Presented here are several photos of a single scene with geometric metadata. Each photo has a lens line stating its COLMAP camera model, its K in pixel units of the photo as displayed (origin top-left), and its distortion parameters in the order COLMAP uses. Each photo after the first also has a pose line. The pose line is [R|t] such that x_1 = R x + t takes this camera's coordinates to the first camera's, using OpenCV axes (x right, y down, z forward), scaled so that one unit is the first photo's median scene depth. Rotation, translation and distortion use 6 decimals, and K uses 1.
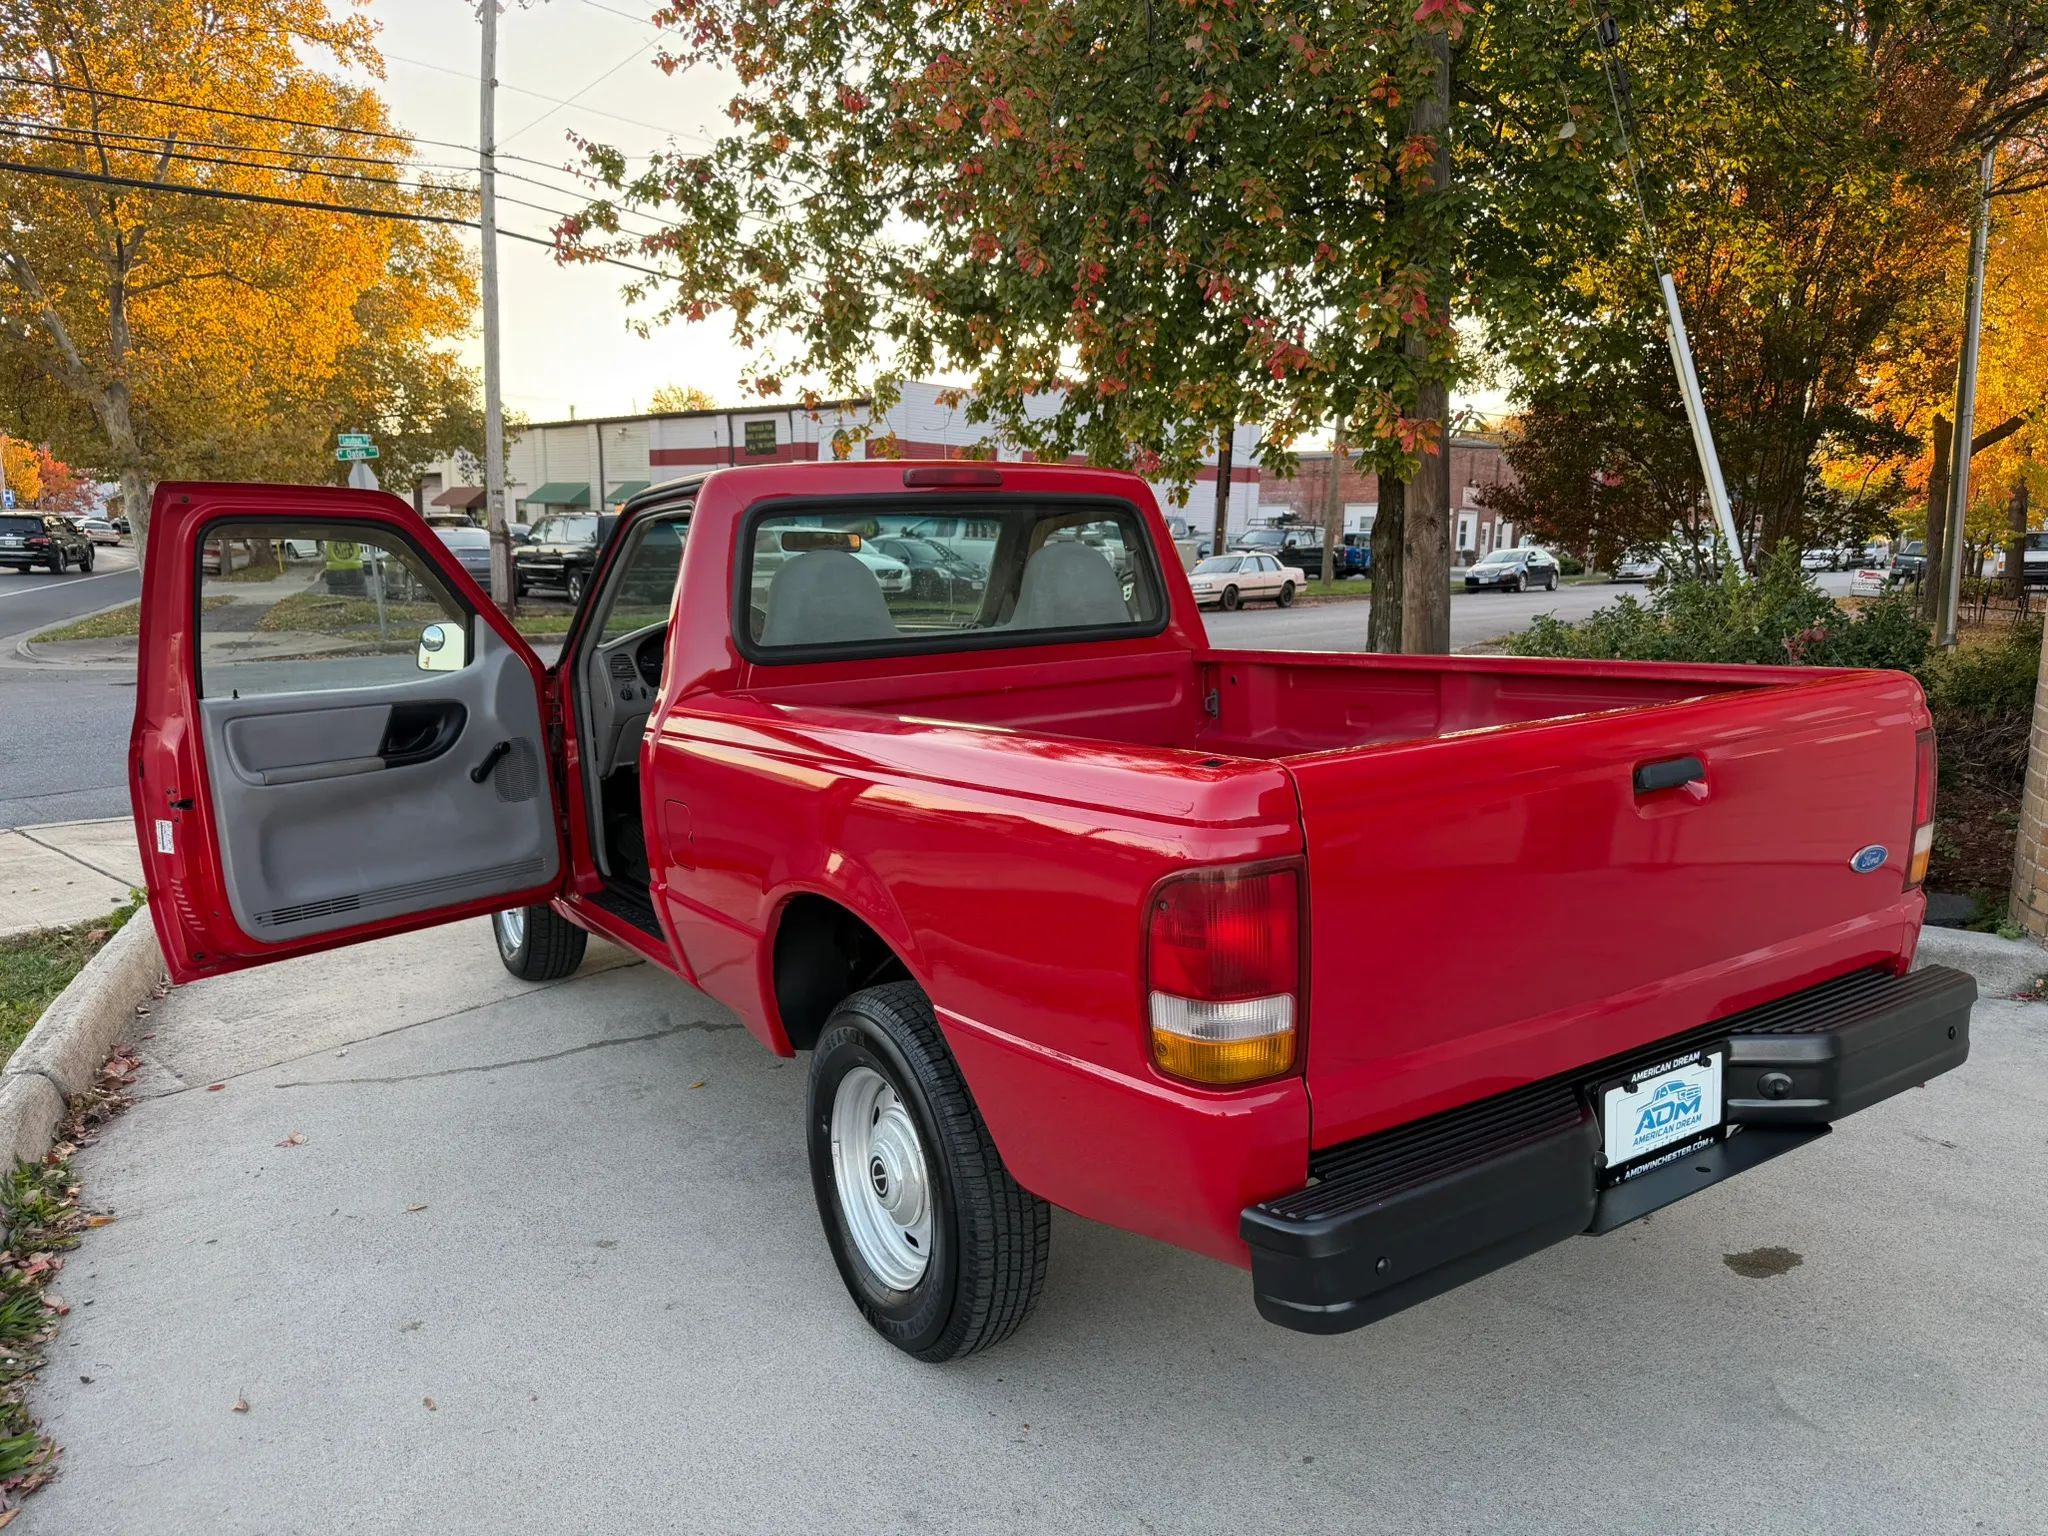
lens RADIAL K [[1442.4, 0, 1033.8], [0, 1442.4, 784.6], [0, 0, 1]] dist [0.020389, -0.033150]
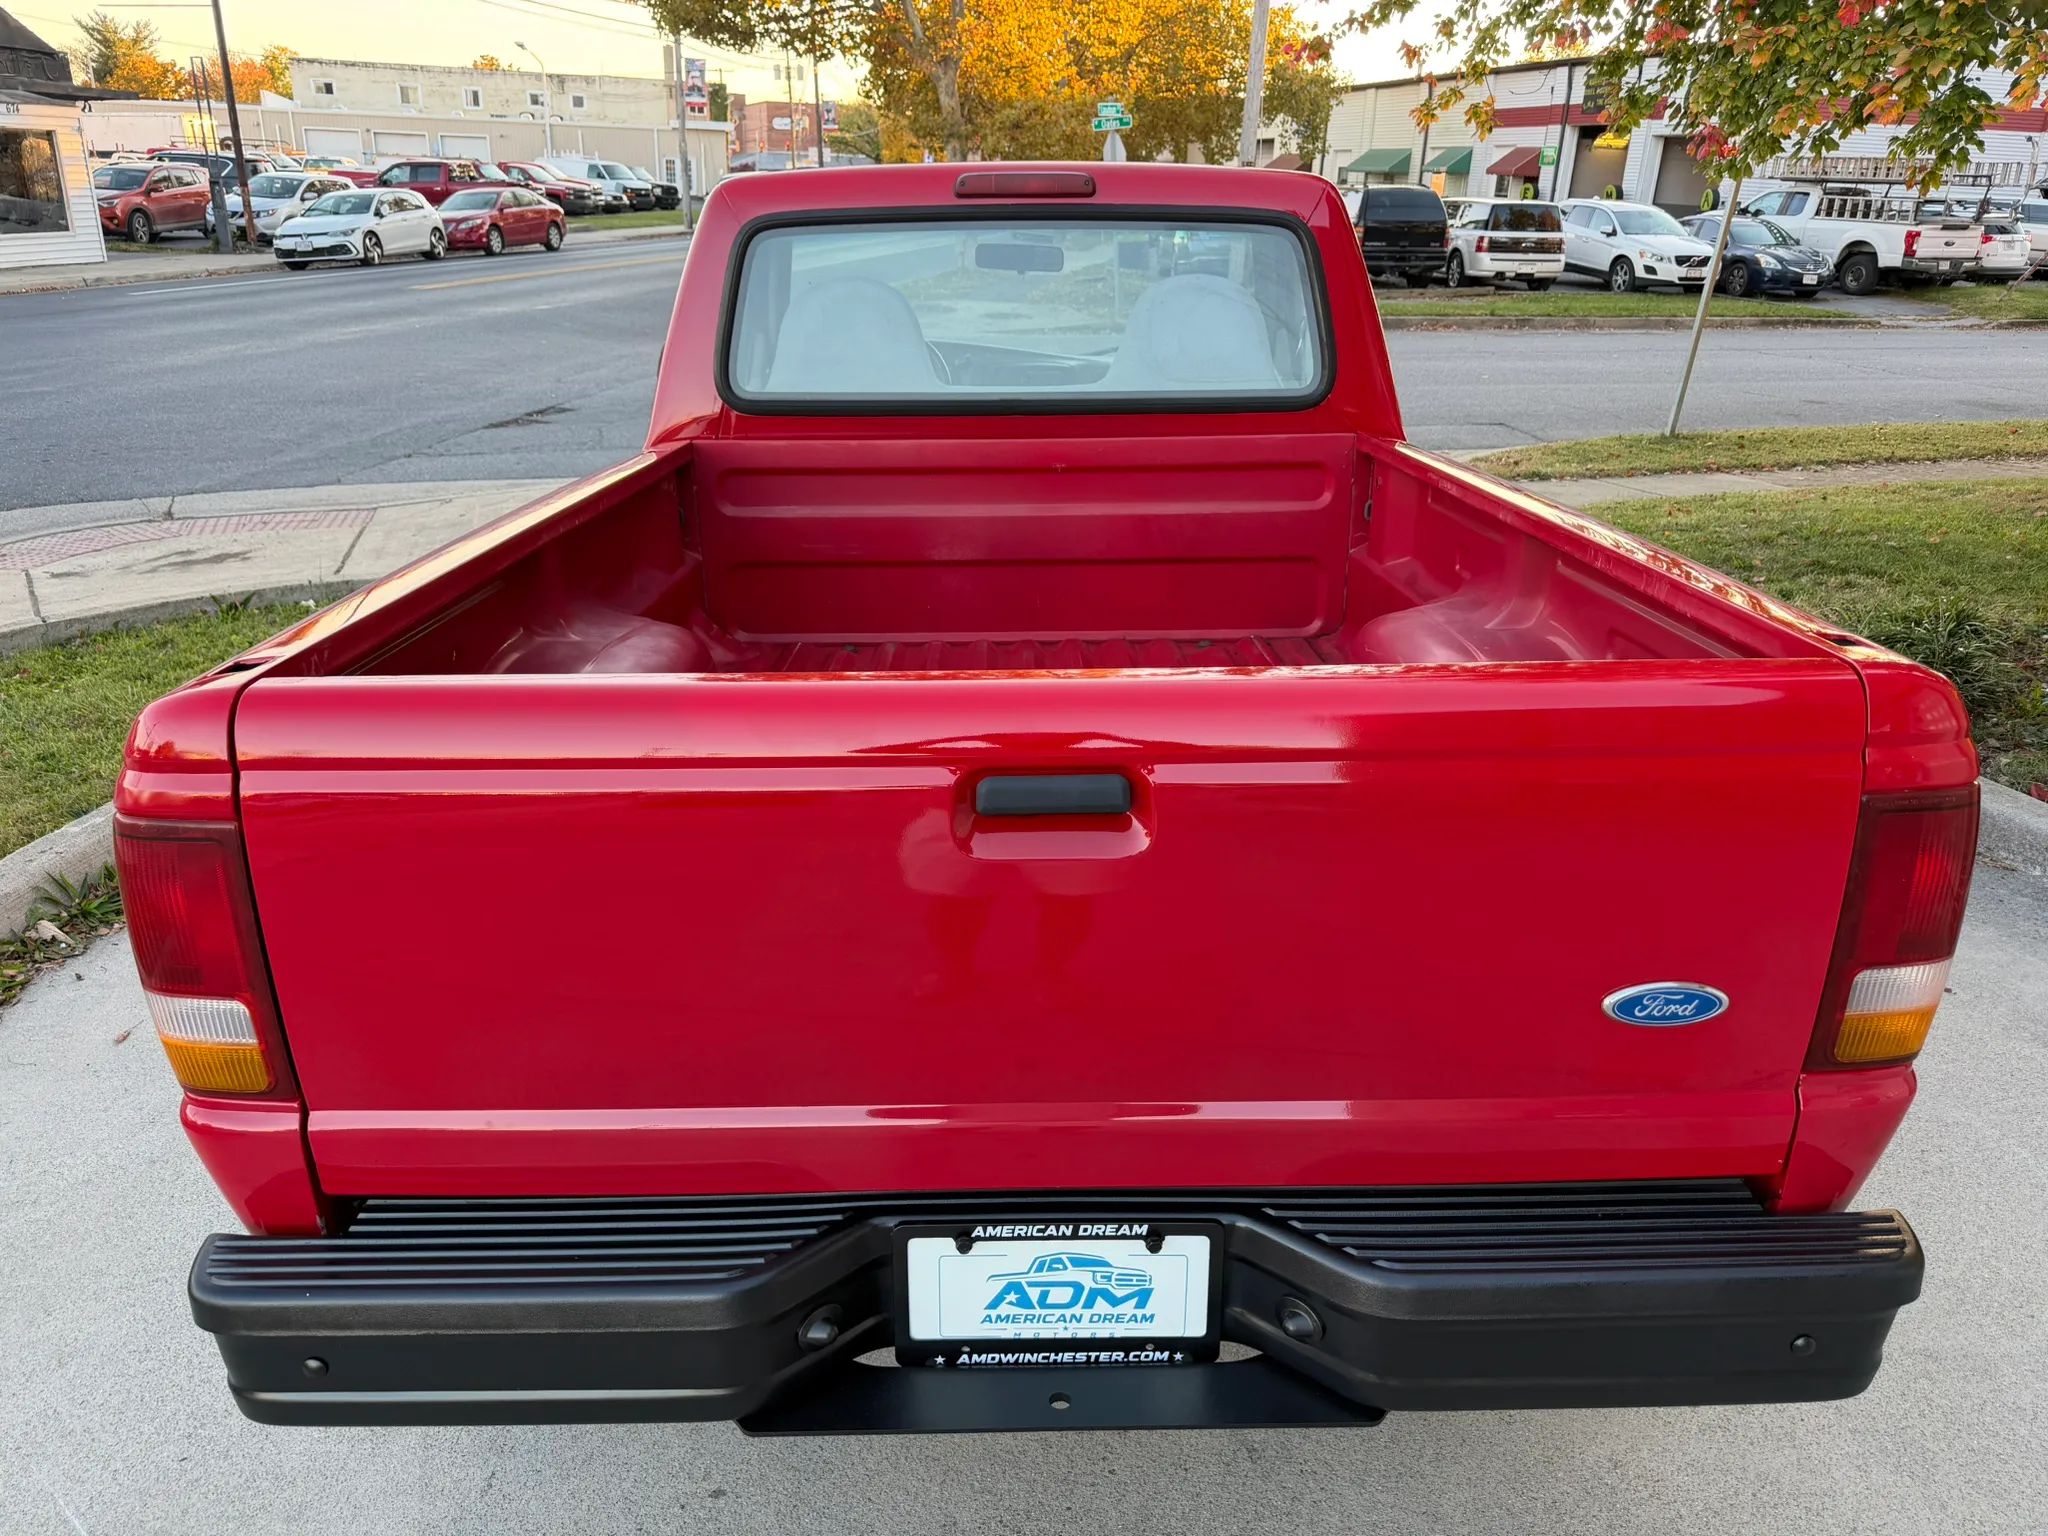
lens RADIAL K [[1442.4, 0, 1025.7], [0, 1442.4, 773.7], [0, 0, 1]] dist [0.020389, -0.033150]
pose [[0.847569, 0.208325, -0.488085, 0.333066], [-0.105306, 0.967461, 0.230067, -0.070146], [0.520132, -0.143599, 0.841928, 0.232347]]
